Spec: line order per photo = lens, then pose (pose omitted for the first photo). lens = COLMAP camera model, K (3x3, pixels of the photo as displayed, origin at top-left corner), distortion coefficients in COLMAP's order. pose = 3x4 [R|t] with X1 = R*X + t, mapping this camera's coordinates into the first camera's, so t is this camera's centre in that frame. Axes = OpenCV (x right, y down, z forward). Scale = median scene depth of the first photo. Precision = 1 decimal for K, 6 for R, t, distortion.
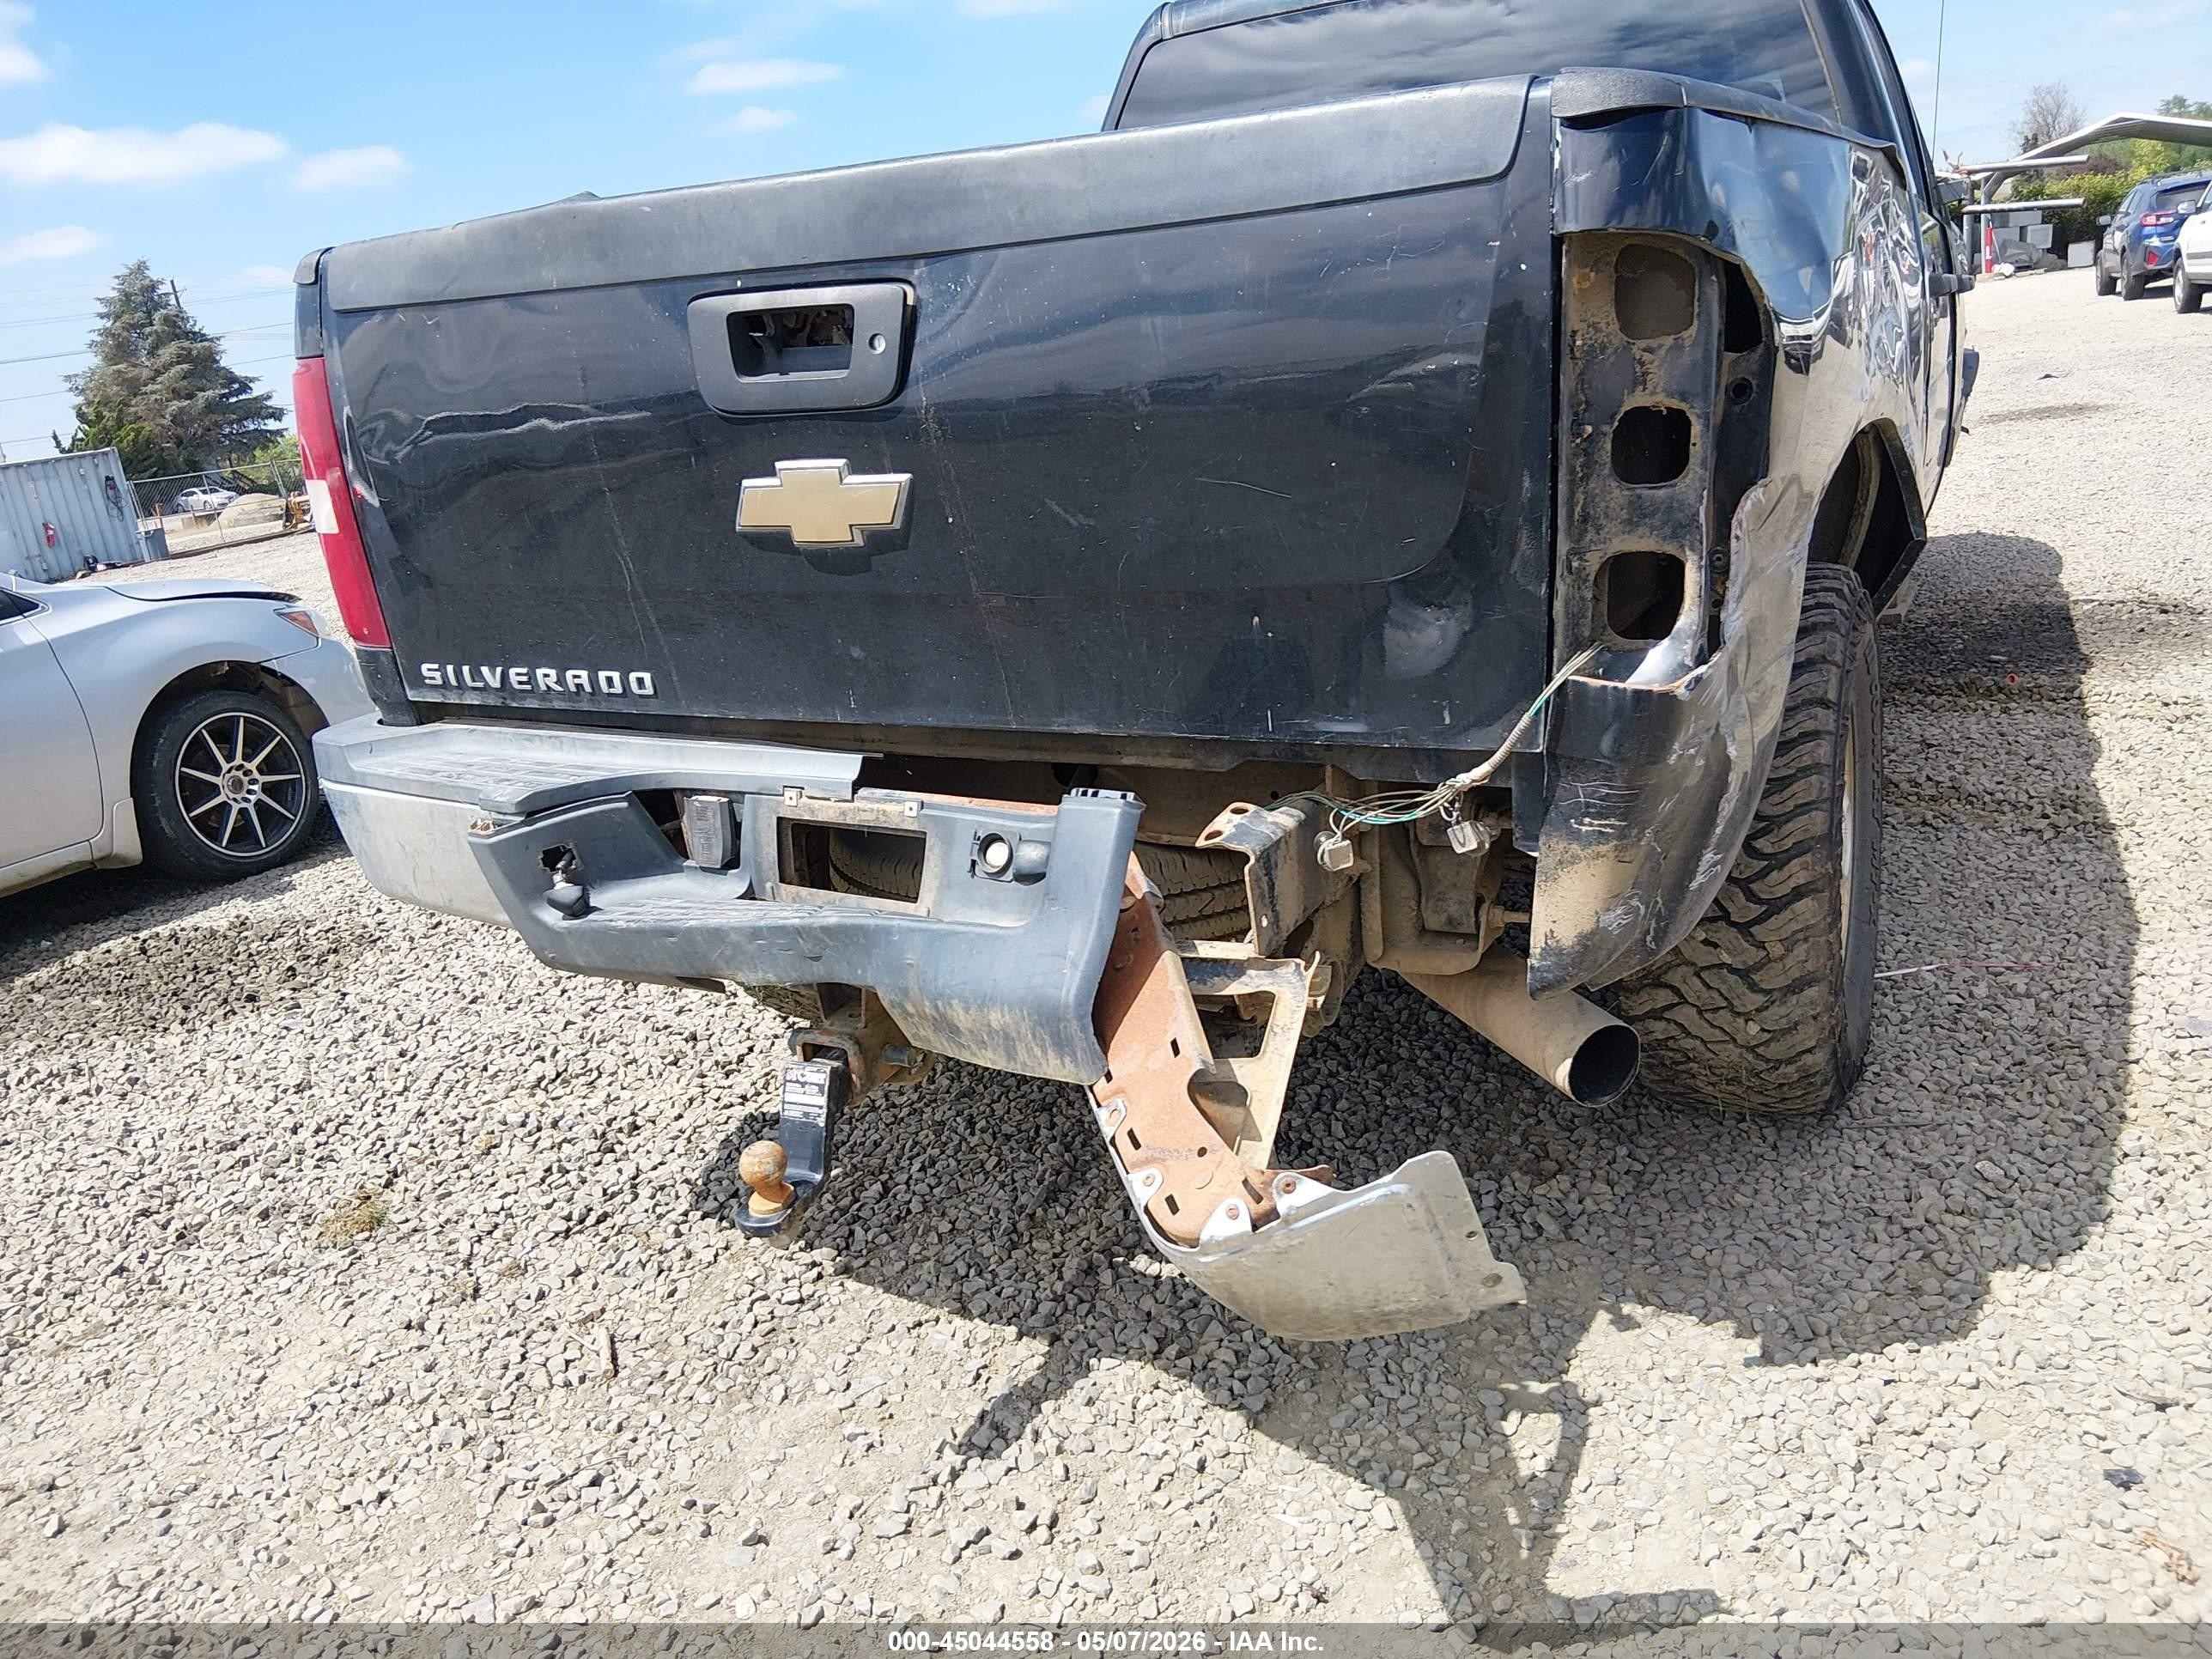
lens RADIAL K [[1706.2, 0, 1102.3], [0, 1706.2, 845.9], [0, 0, 1]] dist [0.069696, -0.119466]
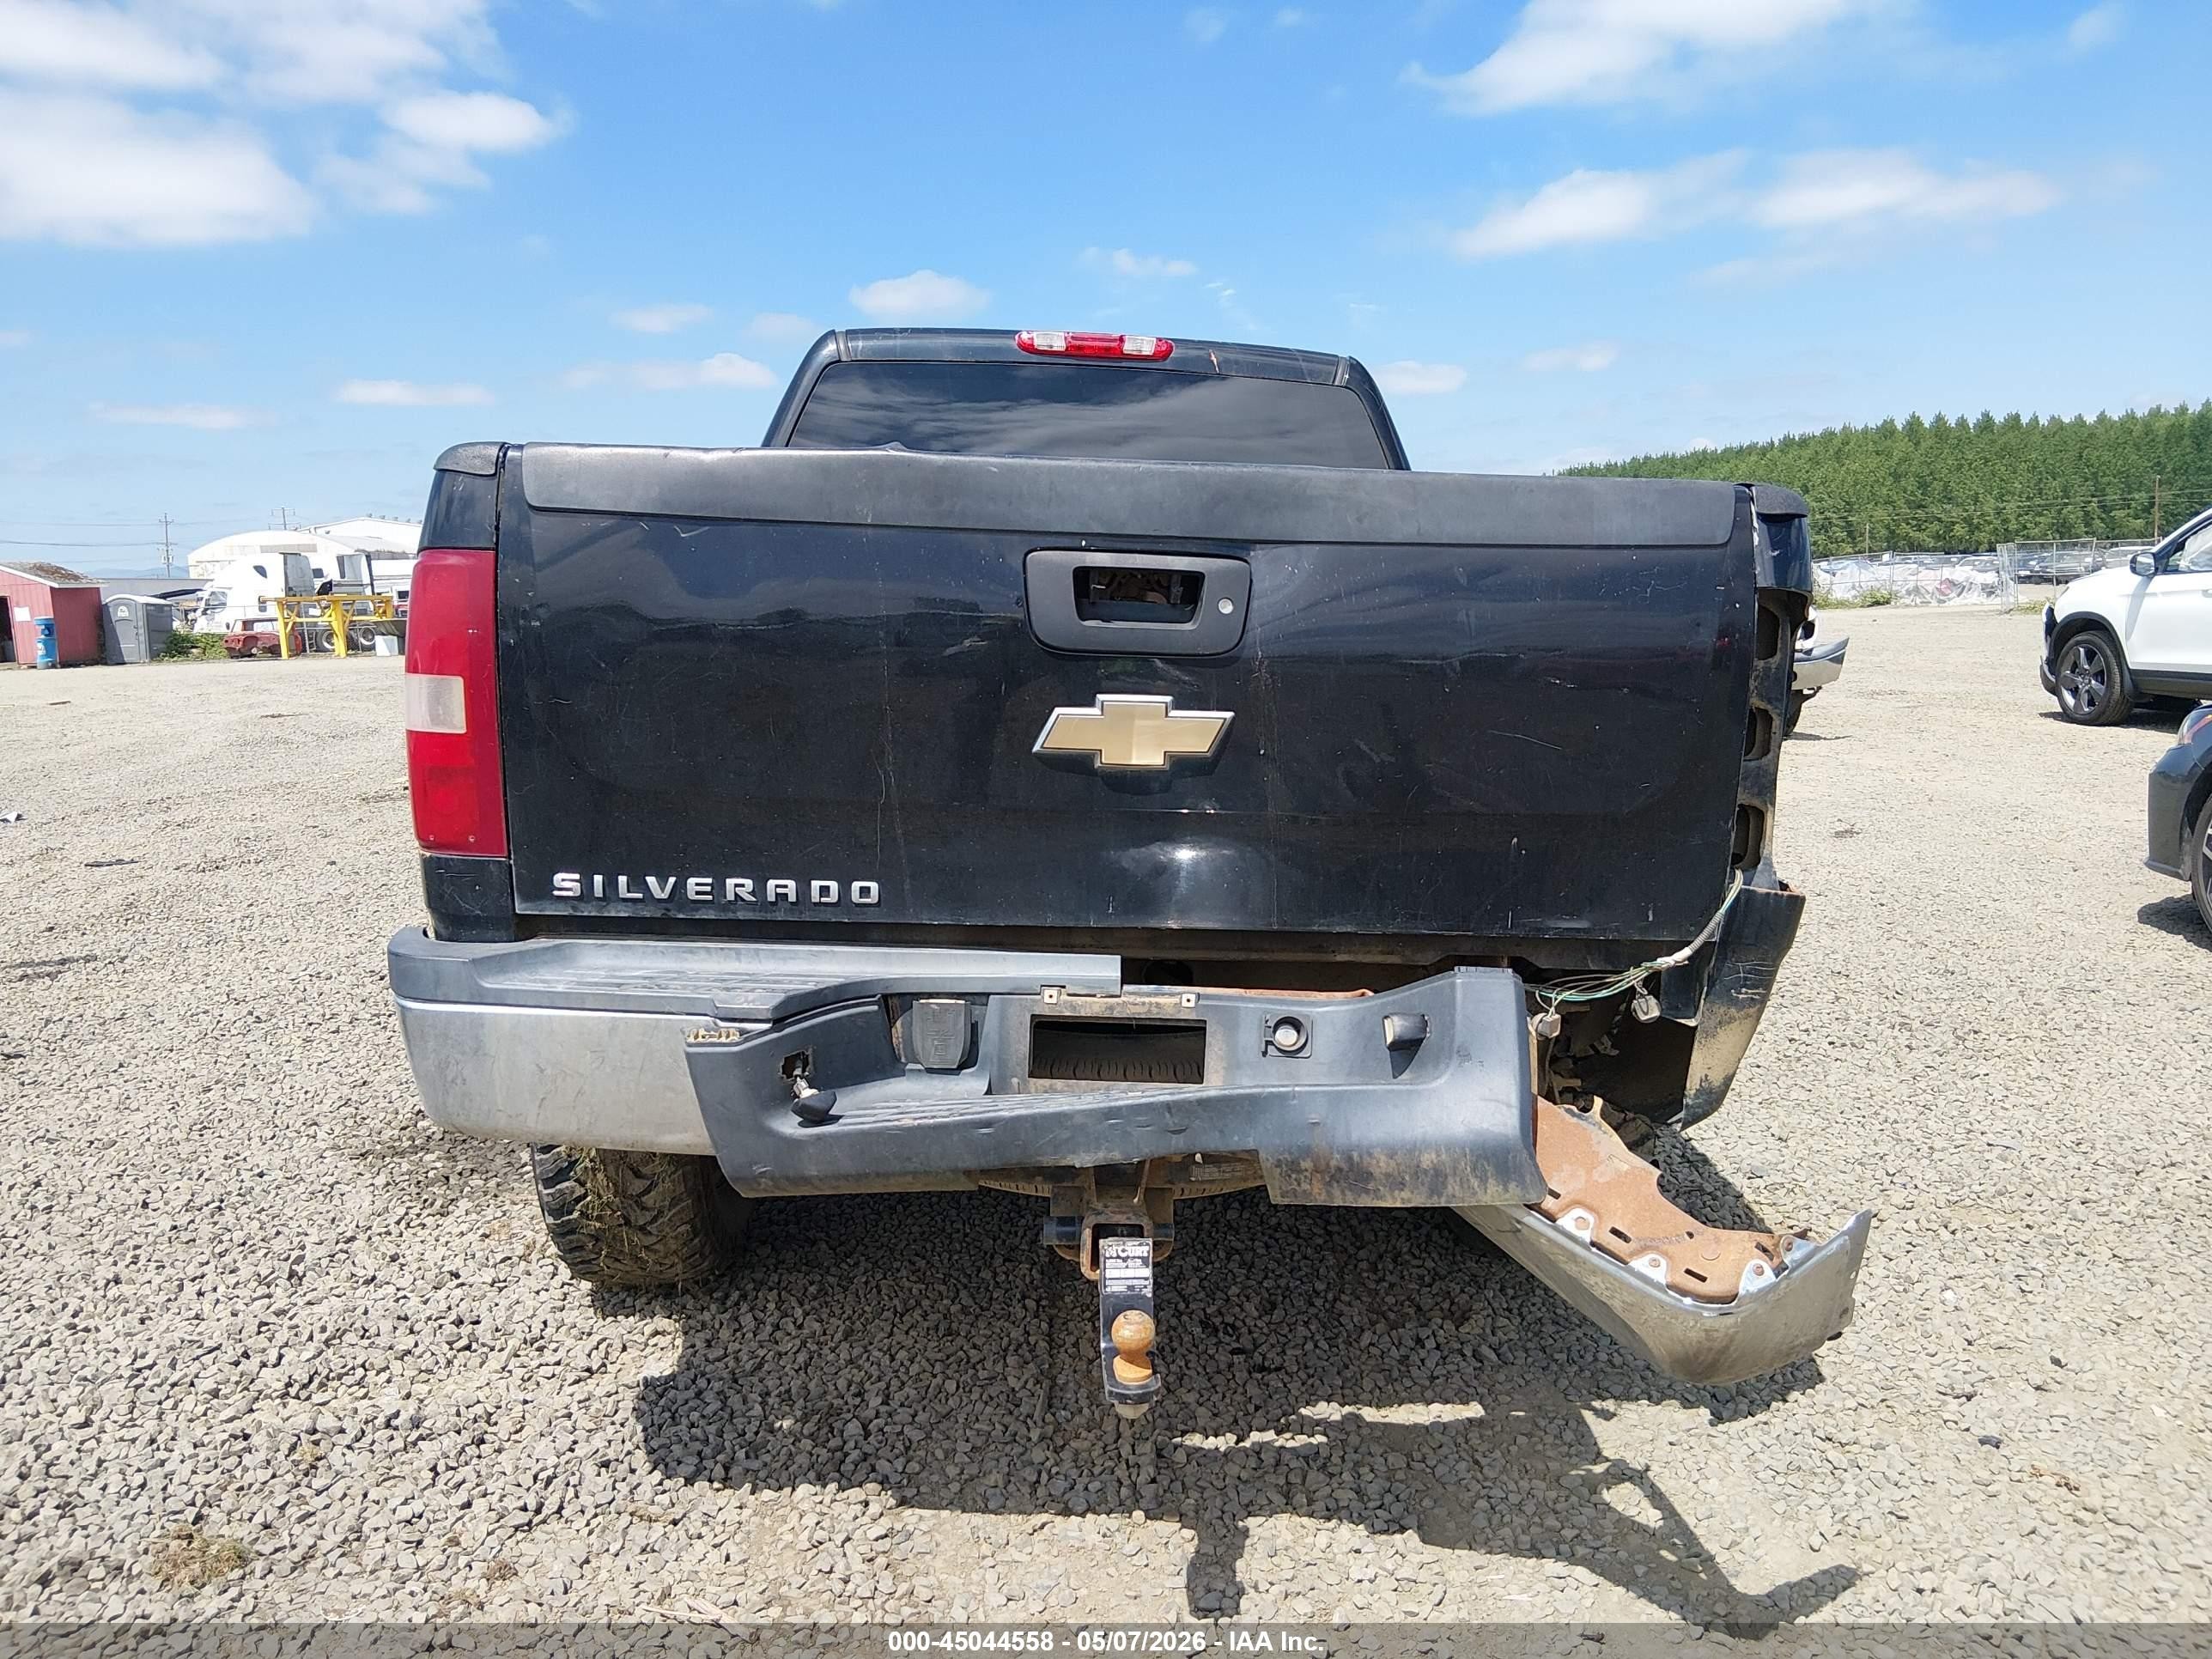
lens RADIAL K [[1706.2, 0, 1102.5], [0, 1706.2, 819.7], [0, 0, 1]] dist [0.069696, -0.119466]
pose [[0.857306, 0.045041, 0.512834, -0.705496], [0.053473, 0.982986, -0.175725, 0.053202], [-0.512023, 0.178073, 0.840311, 0.054040]]
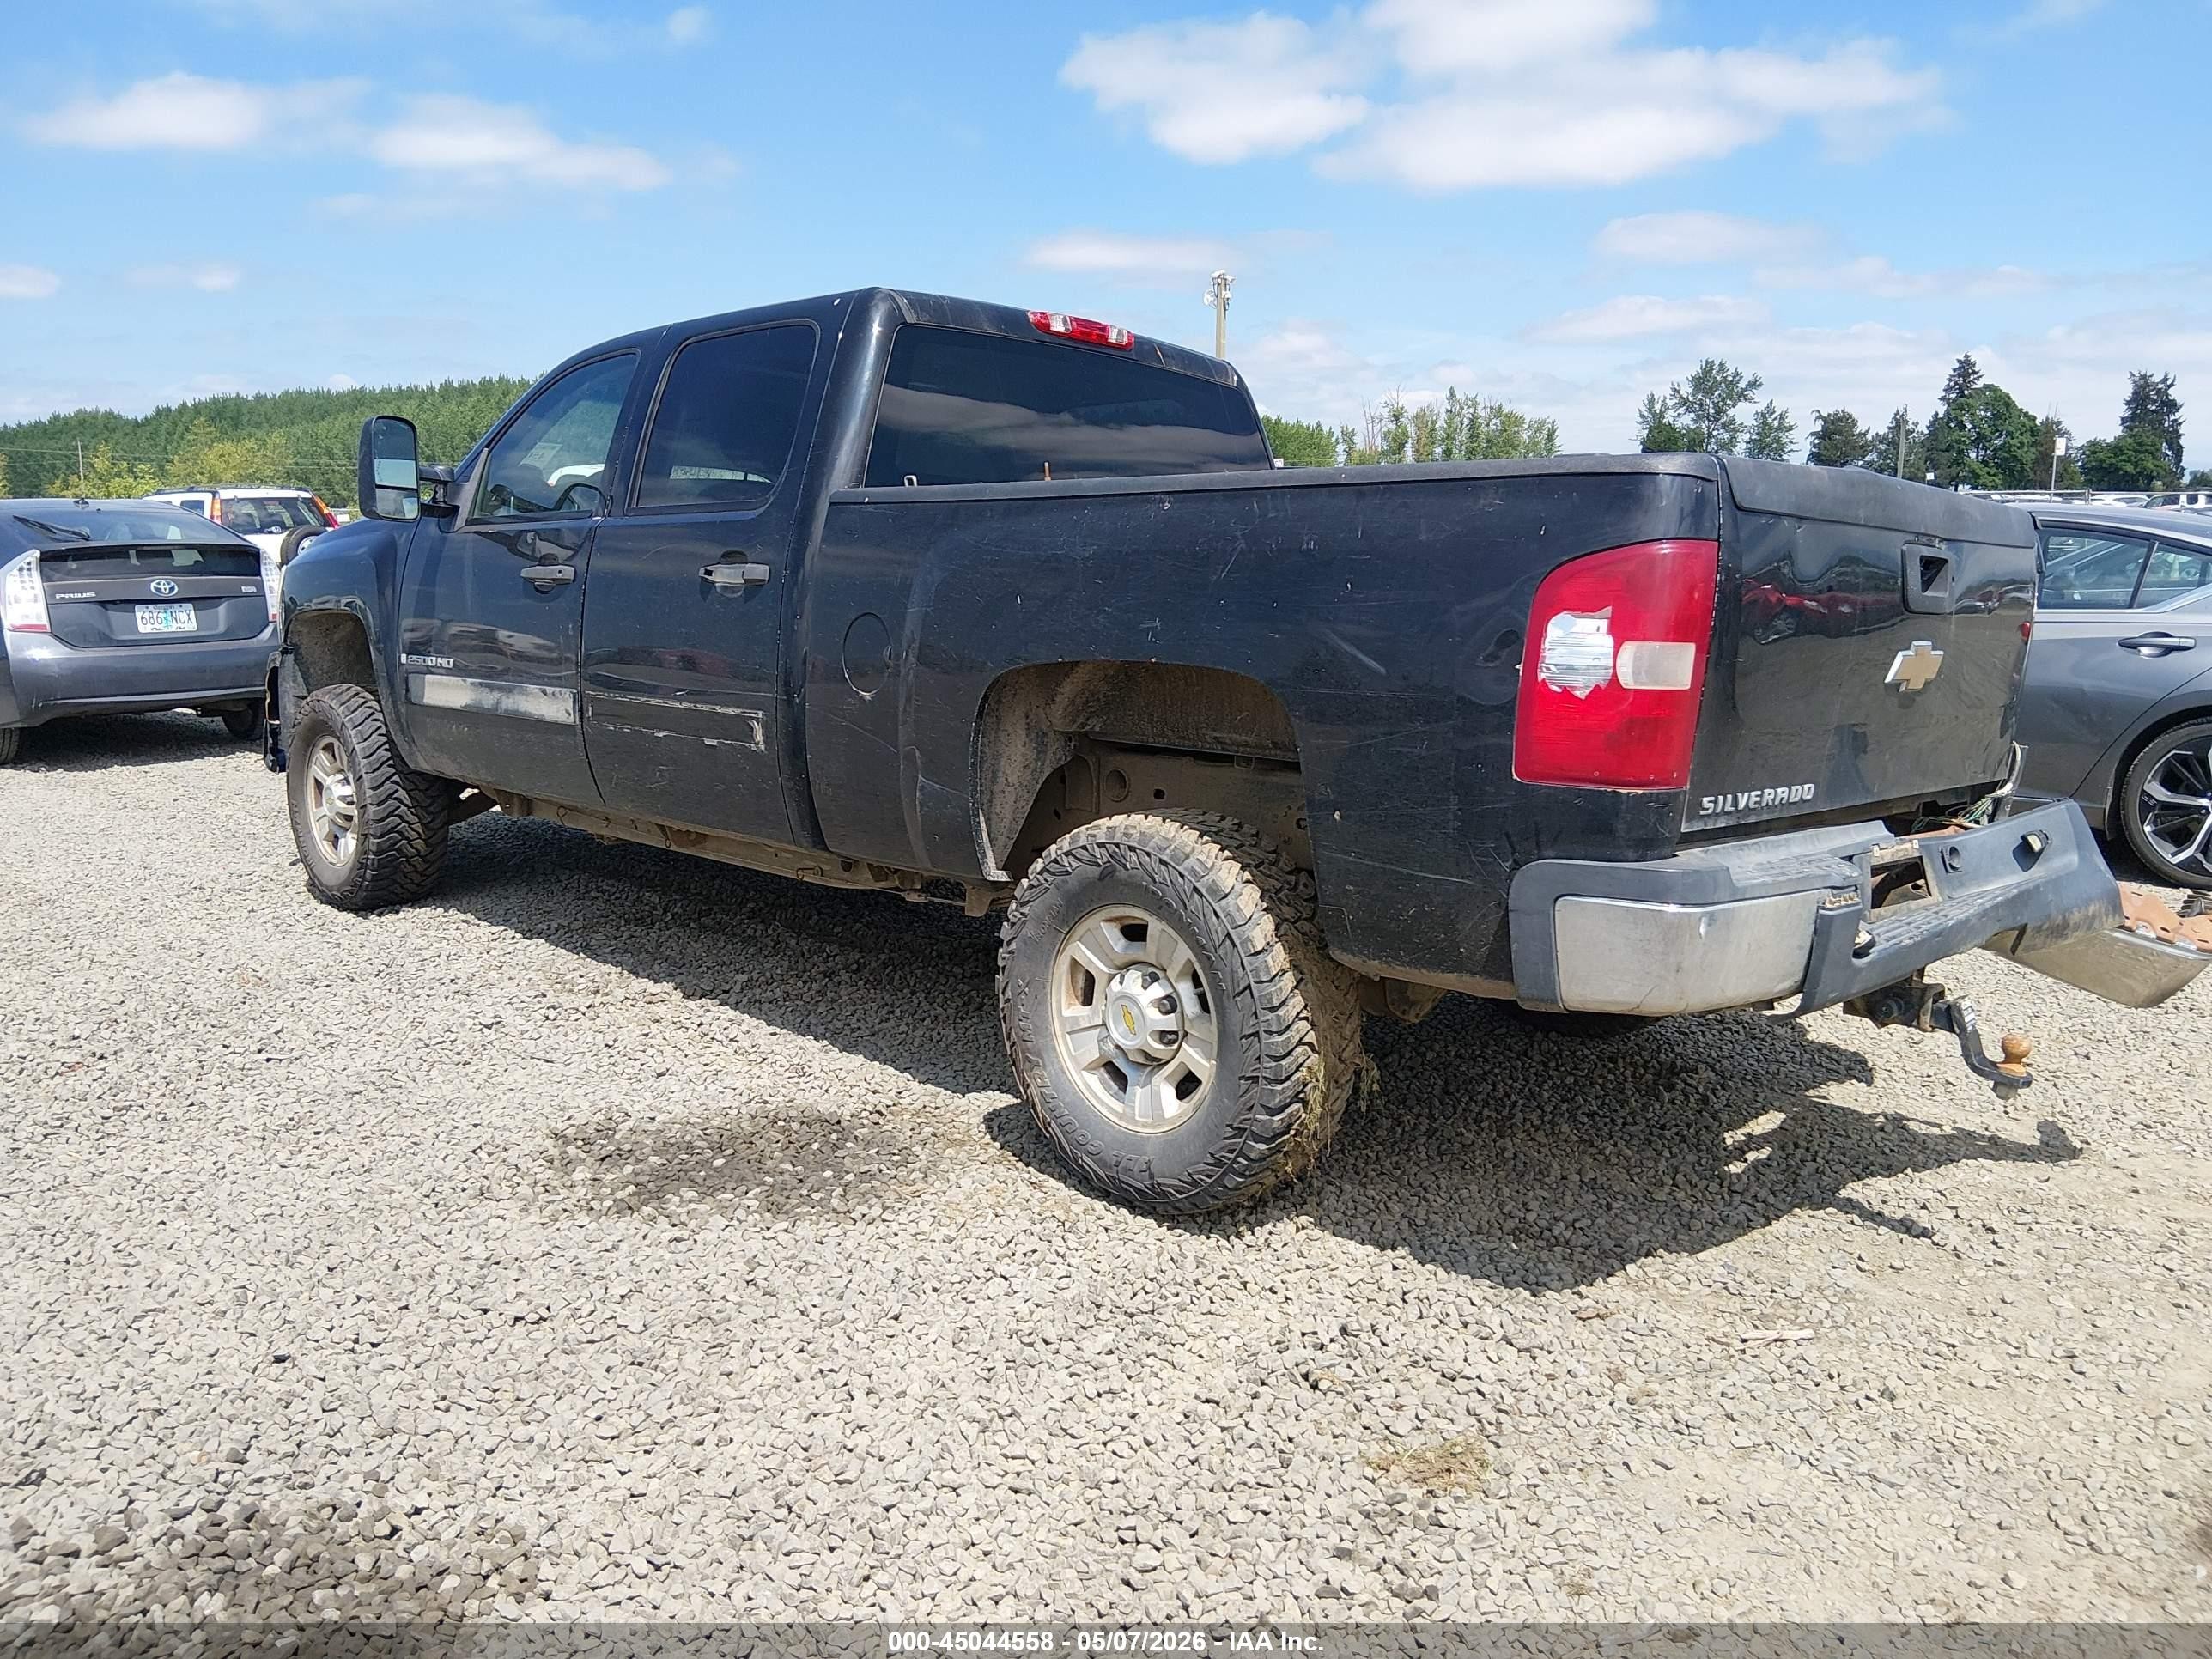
lens RADIAL K [[1706.2, 0, 1090.3], [0, 1706.2, 852.8], [0, 0, 1]] dist [0.069696, -0.119466]
pose [[0.272739, -0.053323, 0.960609, -1.881161], [0.234963, 0.971920, -0.012761, -0.173931], [-0.932955, 0.229188, 0.277610, 1.220206]]
